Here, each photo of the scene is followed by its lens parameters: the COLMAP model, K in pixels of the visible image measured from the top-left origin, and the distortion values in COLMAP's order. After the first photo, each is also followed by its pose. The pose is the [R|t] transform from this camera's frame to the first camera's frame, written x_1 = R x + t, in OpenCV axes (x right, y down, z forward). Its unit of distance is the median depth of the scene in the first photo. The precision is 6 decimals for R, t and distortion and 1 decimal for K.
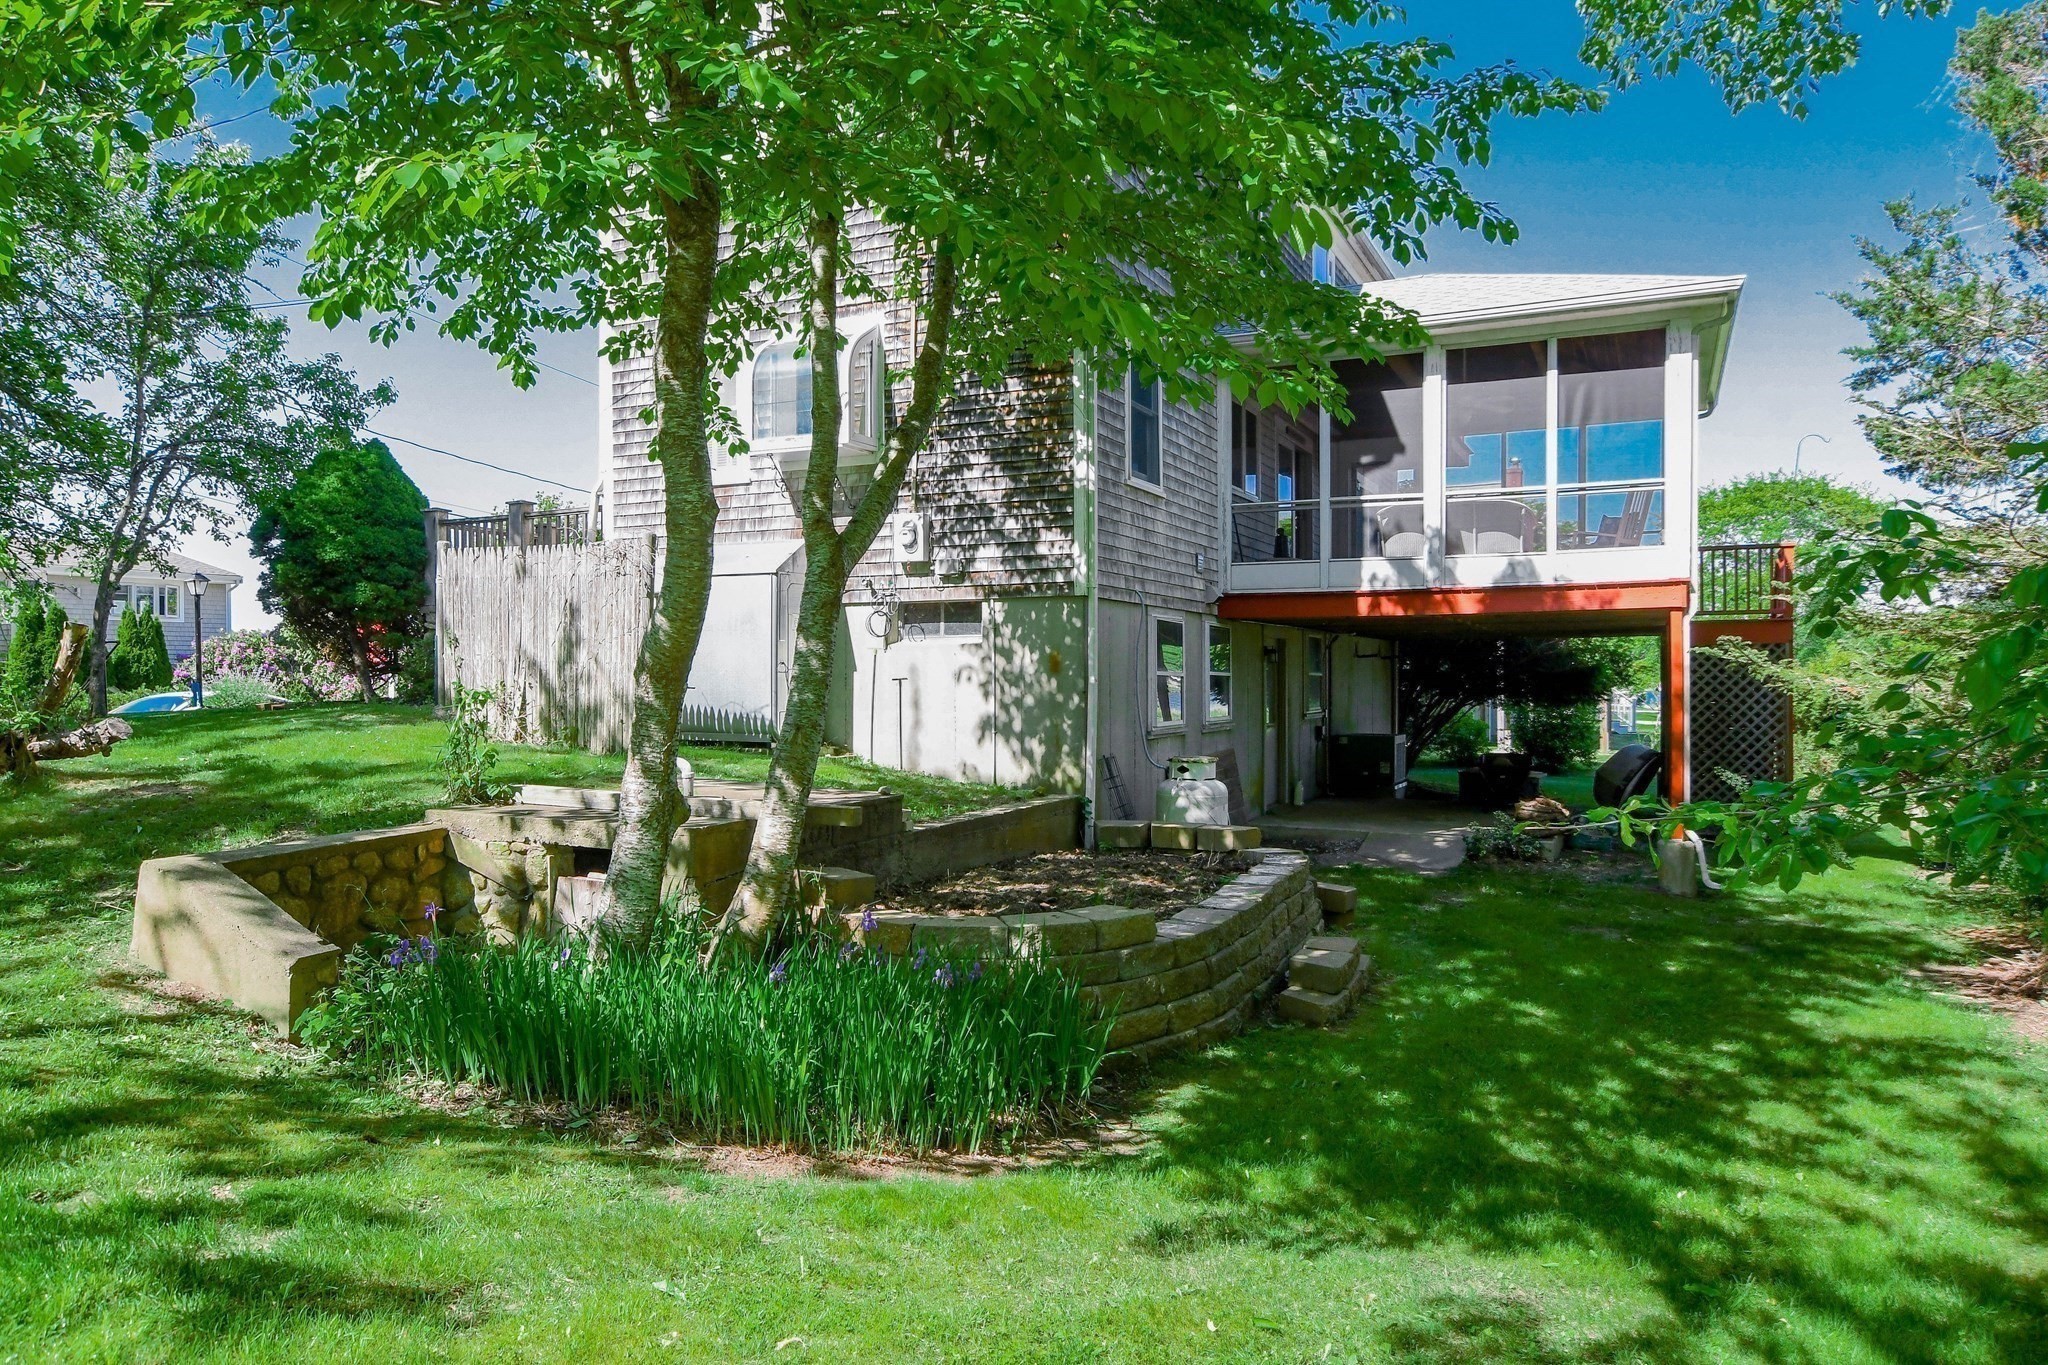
lens RADIAL K [[1367.8, 0, 1024.0], [0, 1367.8, 682.5], [0, 0, 1]] dist [0.002513, 0.000707]
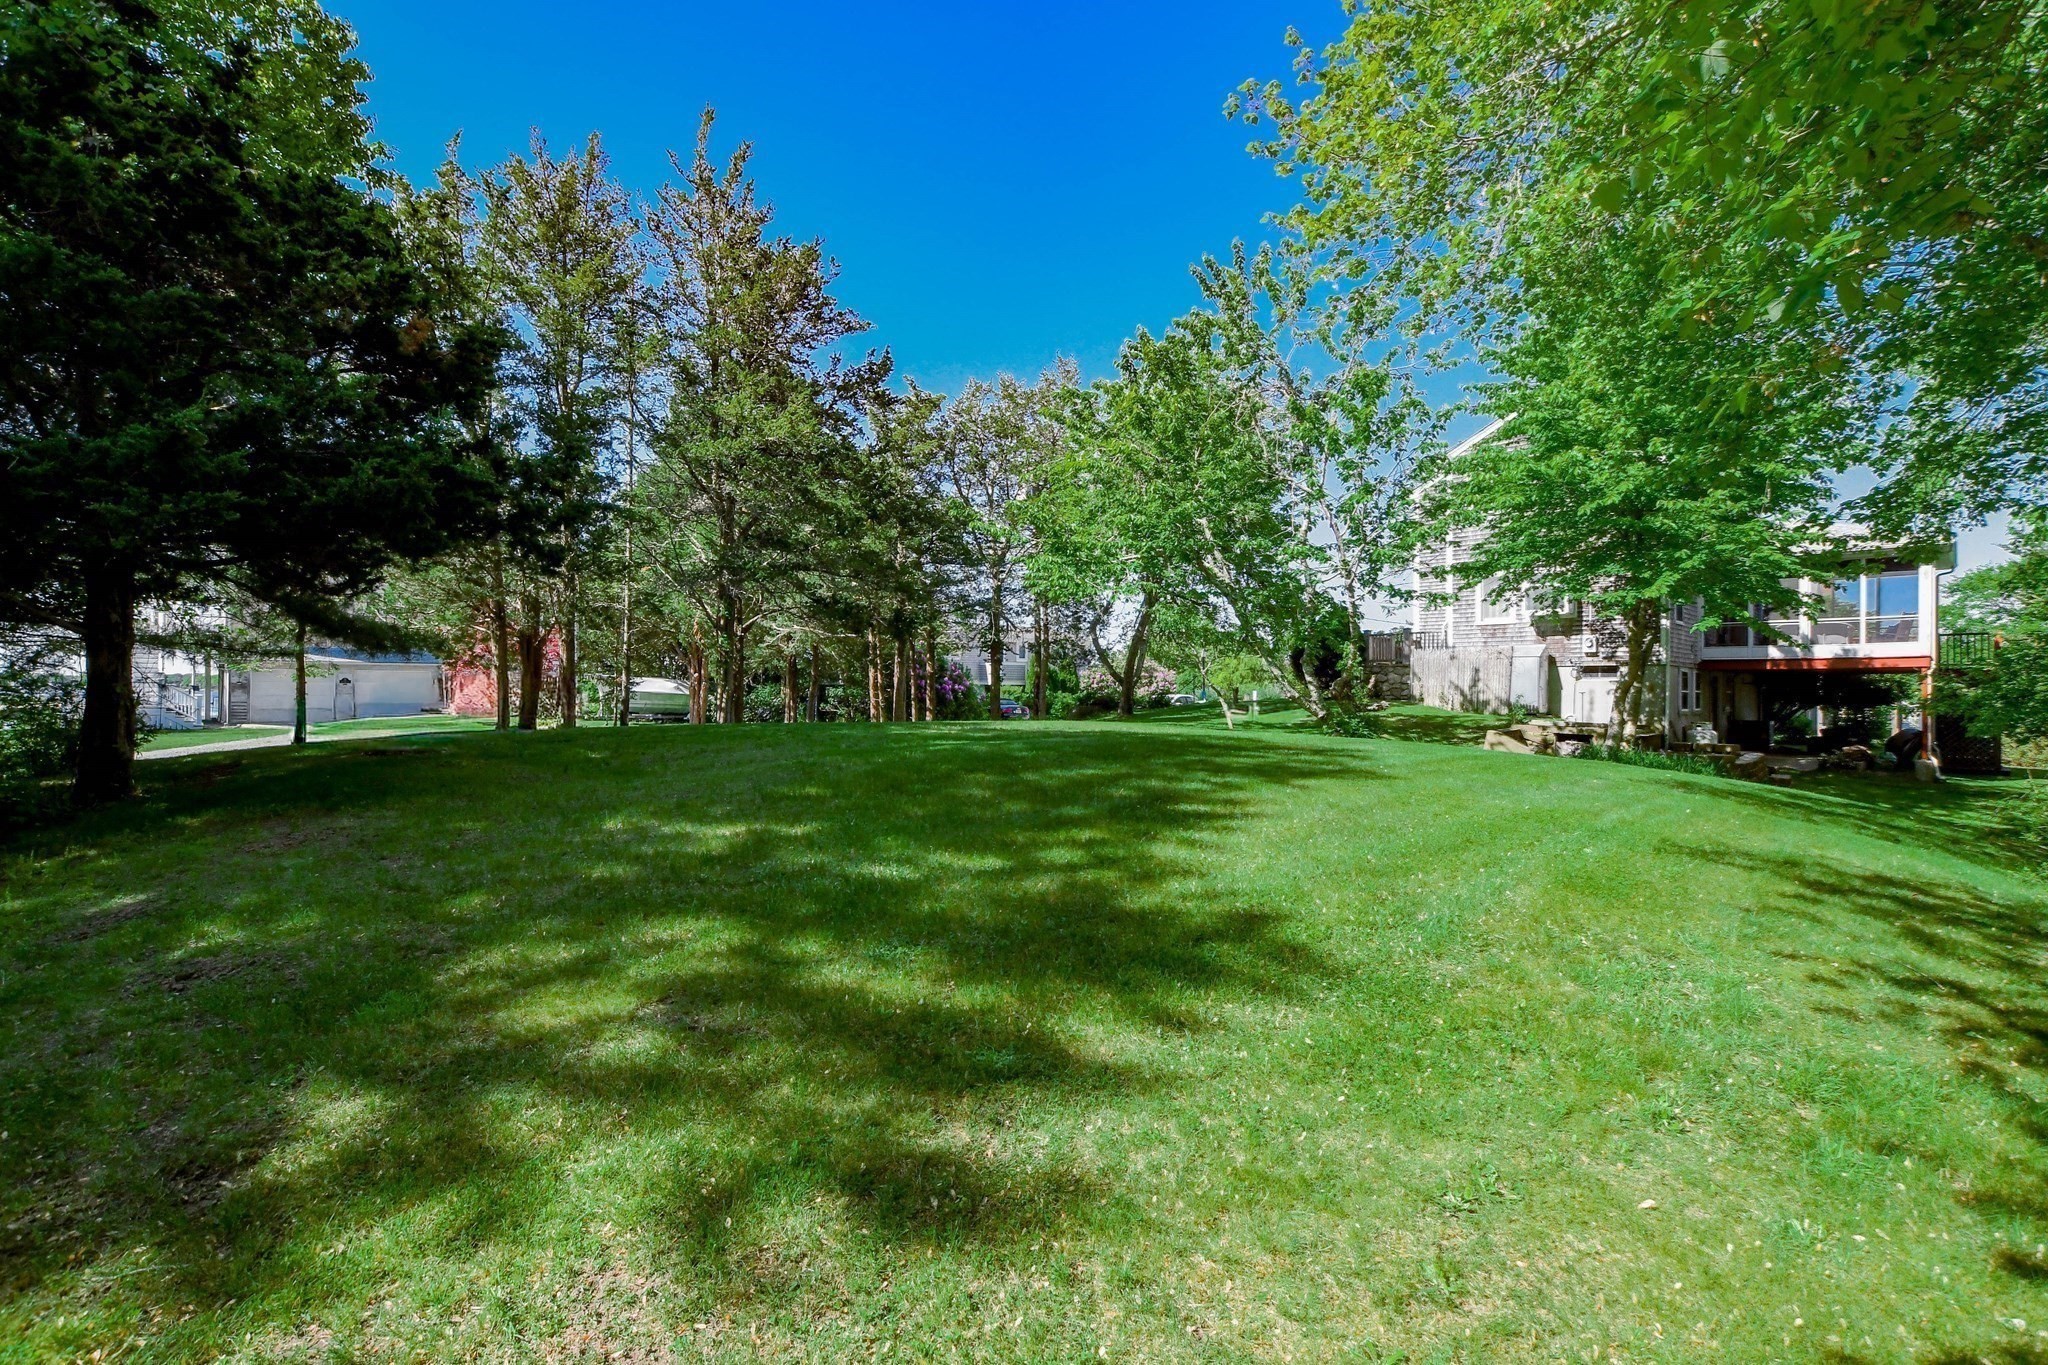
lens RADIAL K [[907.3, 0, 1024.0], [0, 907.3, 682.5], [0, 0, 1]] dist [-0.026426, 0.000085]
pose [[0.929480, 0.007649, -0.368794, -0.485405], [-0.012126, 0.999878, -0.009825, 0.007578], [0.368674, 0.013604, 0.929459, -1.169732]]
